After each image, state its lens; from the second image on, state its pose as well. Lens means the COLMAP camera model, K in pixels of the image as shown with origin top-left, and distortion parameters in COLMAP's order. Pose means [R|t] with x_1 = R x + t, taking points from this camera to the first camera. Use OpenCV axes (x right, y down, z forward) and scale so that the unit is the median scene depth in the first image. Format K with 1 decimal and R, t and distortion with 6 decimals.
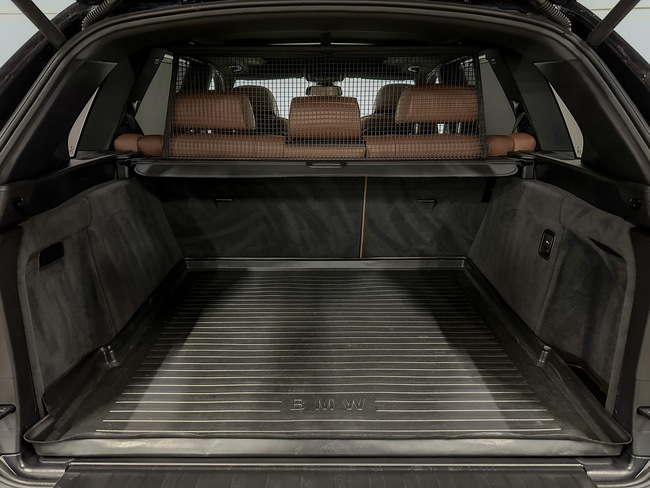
lens RADIAL K [[459.2, 0, 321.9], [0, 459.2, 242.2], [0, 0, 1]] dist [0.023361, -0.030979]
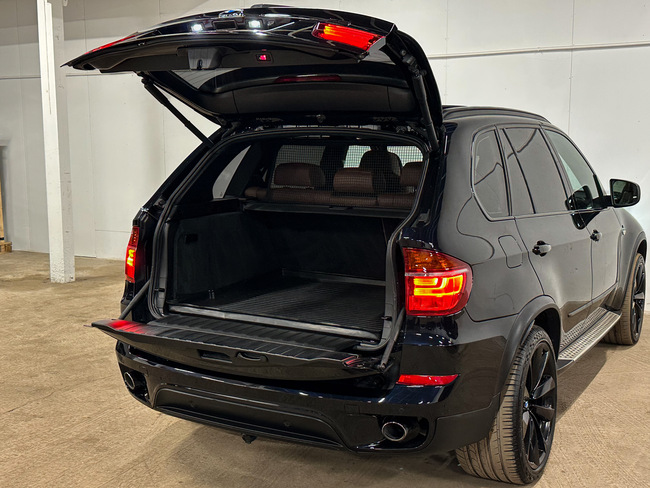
lens RADIAL K [[835.4, 0, 331.5], [0, 835.4, 245.3], [0, 0, 1]] dist [0.011619, 0.000000]
pose [[0.870483, 0.064610, -0.487939, 1.351847], [-0.140197, 0.982828, -0.119971, 0.305799], [0.471809, 0.172840, 0.864594, -1.485307]]
